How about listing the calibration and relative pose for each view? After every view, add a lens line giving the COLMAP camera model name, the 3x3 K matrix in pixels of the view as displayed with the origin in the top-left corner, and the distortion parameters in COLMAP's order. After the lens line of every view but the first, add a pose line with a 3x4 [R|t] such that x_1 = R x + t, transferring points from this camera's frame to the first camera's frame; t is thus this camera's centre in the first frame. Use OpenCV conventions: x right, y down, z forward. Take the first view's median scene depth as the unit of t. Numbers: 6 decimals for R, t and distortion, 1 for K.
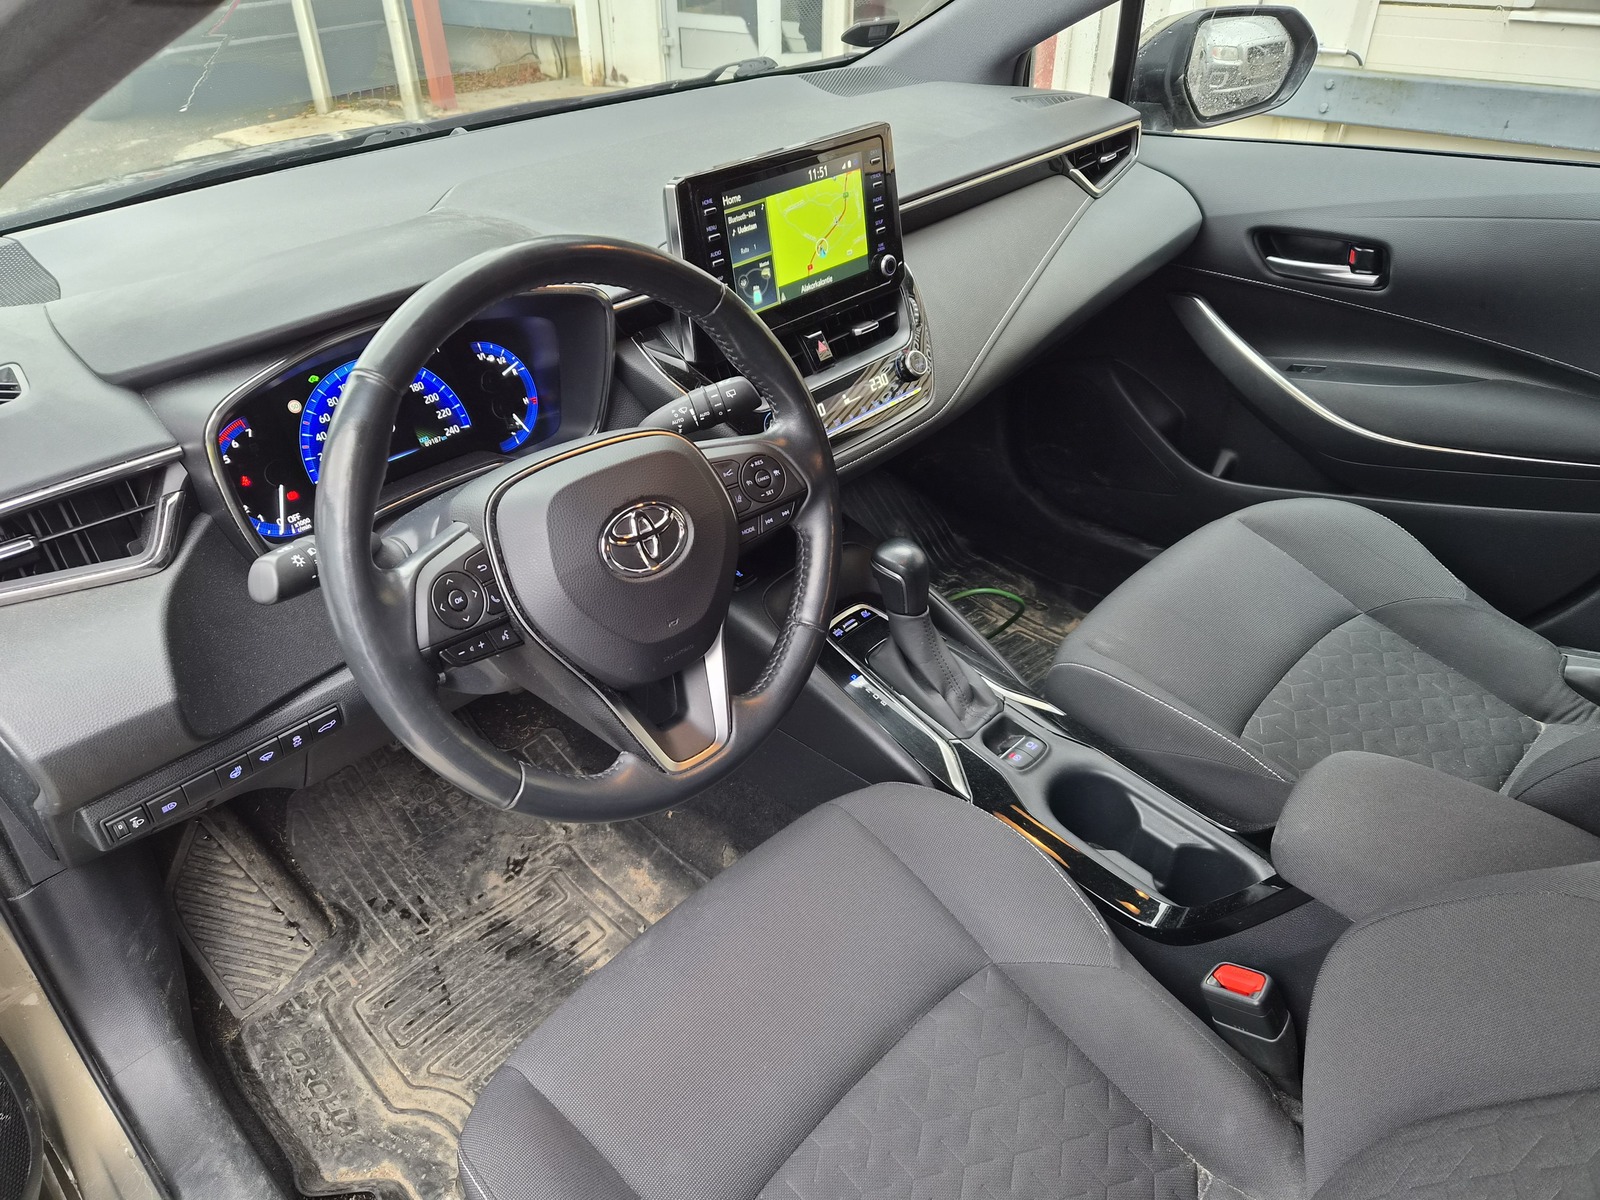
lens RADIAL K [[1086.3, 0, 800.0], [0, 1086.3, 600.0], [0, 0, 1]] dist [0.043683, -0.050250]
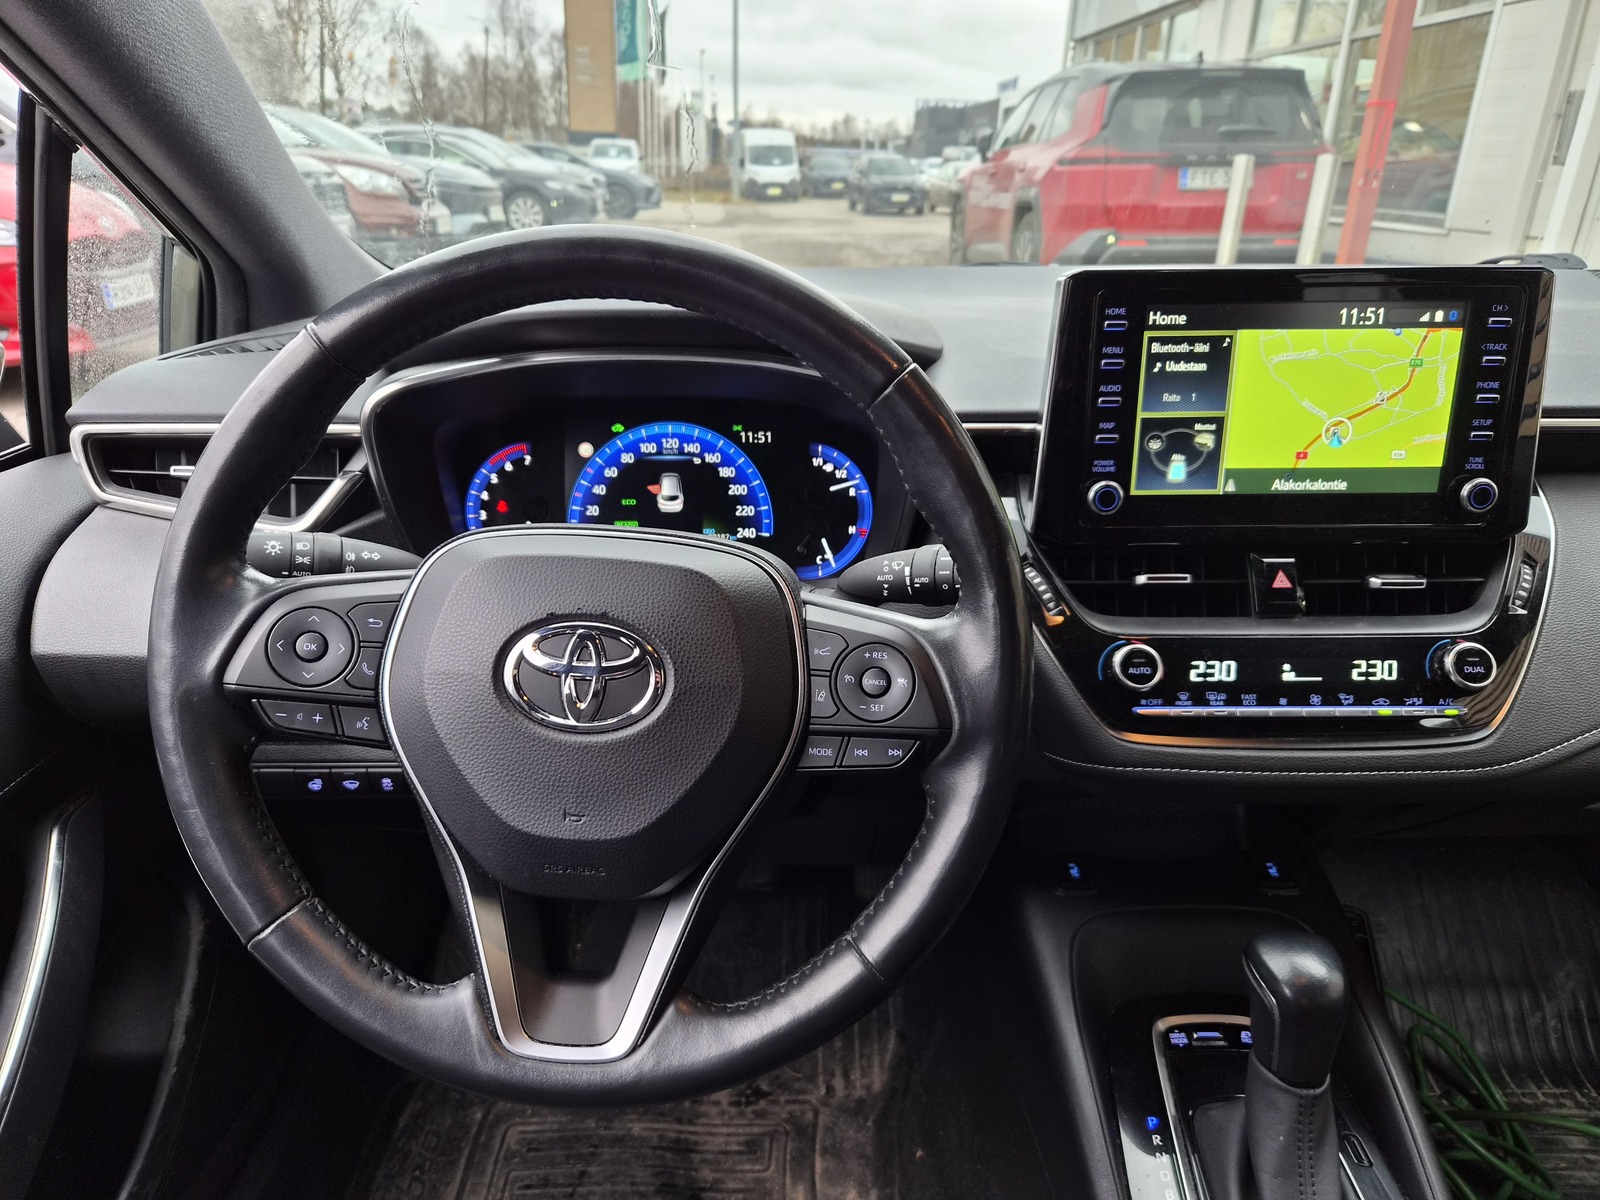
lens RADIAL K [[1086.3, 0, 800.0], [0, 1086.3, 600.0], [0, 0, 1]] dist [0.043683, -0.050250]
pose [[0.699156, 0.291350, -0.652913, 0.250583], [-0.420547, 0.906104, -0.046001, -0.086500], [0.578205, 0.306743, 0.756035, 0.409491]]
